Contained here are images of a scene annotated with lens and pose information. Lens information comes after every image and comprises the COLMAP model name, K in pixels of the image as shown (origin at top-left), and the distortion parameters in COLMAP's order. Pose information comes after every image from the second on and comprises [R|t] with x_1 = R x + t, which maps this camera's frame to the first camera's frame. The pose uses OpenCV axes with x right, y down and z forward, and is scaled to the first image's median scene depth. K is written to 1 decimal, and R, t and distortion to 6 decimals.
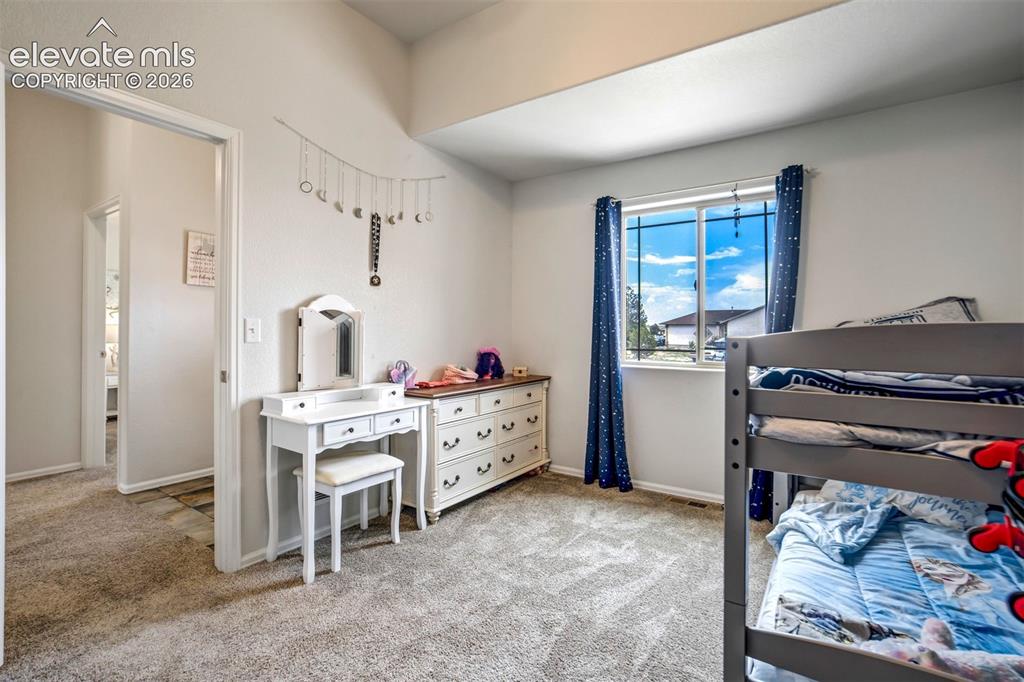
lens RADIAL K [[477.0, 0, 511.2], [0, 477.0, 334.8], [0, 0, 1]] dist [-0.043368, 0.024765]
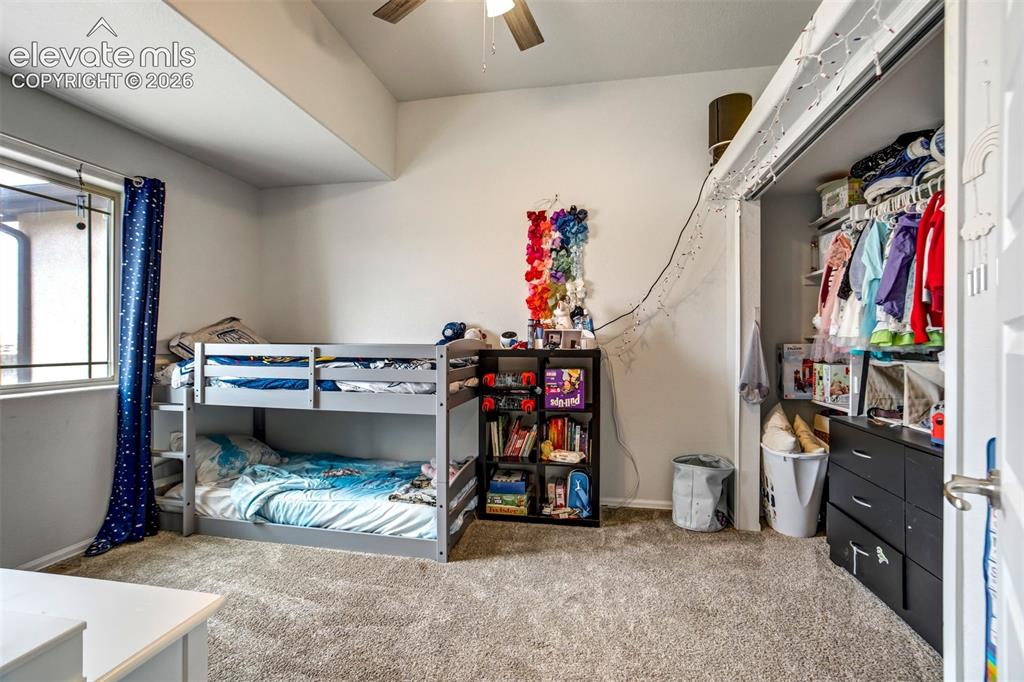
lens RADIAL K [[477.0, 0, 511.2], [0, 477.0, 334.8], [0, 0, 1]] dist [-0.043368, 0.024765]
pose [[-0.414147, 0.006272, 0.910189, -1.030315], [-0.001959, 0.999968, -0.007783, -0.023085], [-0.910208, -0.005007, -0.414121, 1.123487]]
